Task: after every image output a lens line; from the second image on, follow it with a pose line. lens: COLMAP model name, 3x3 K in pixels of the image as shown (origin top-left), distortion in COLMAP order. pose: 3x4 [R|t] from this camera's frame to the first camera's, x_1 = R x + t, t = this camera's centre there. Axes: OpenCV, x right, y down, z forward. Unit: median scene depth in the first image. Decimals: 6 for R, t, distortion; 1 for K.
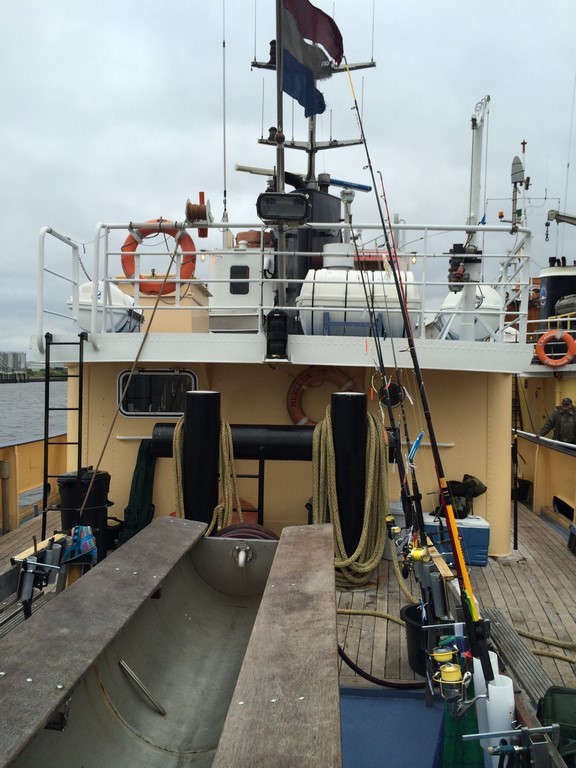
lens RADIAL K [[676.5, 0, 288.0], [0, 676.5, 384.0], [0, 0, 1]] dist [0.038094, 0.000705]
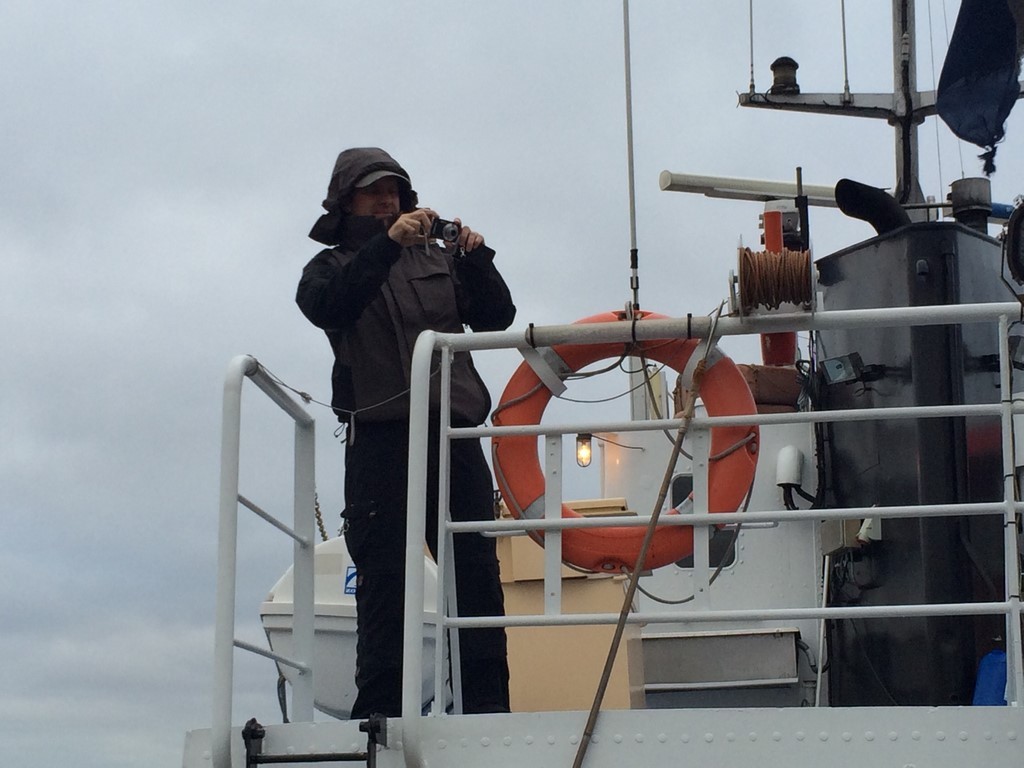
lens RADIAL K [[1999.8, 0, 512.0], [0, 1999.8, 384.0], [0, 0, 1]] dist [-0.015433, 0.009792]
pose [[0.995388, -0.042067, -0.086212, -0.163655], [0.022017, 0.974910, -0.221509, -0.025256], [0.093367, 0.218589, 0.971340, 0.176410]]
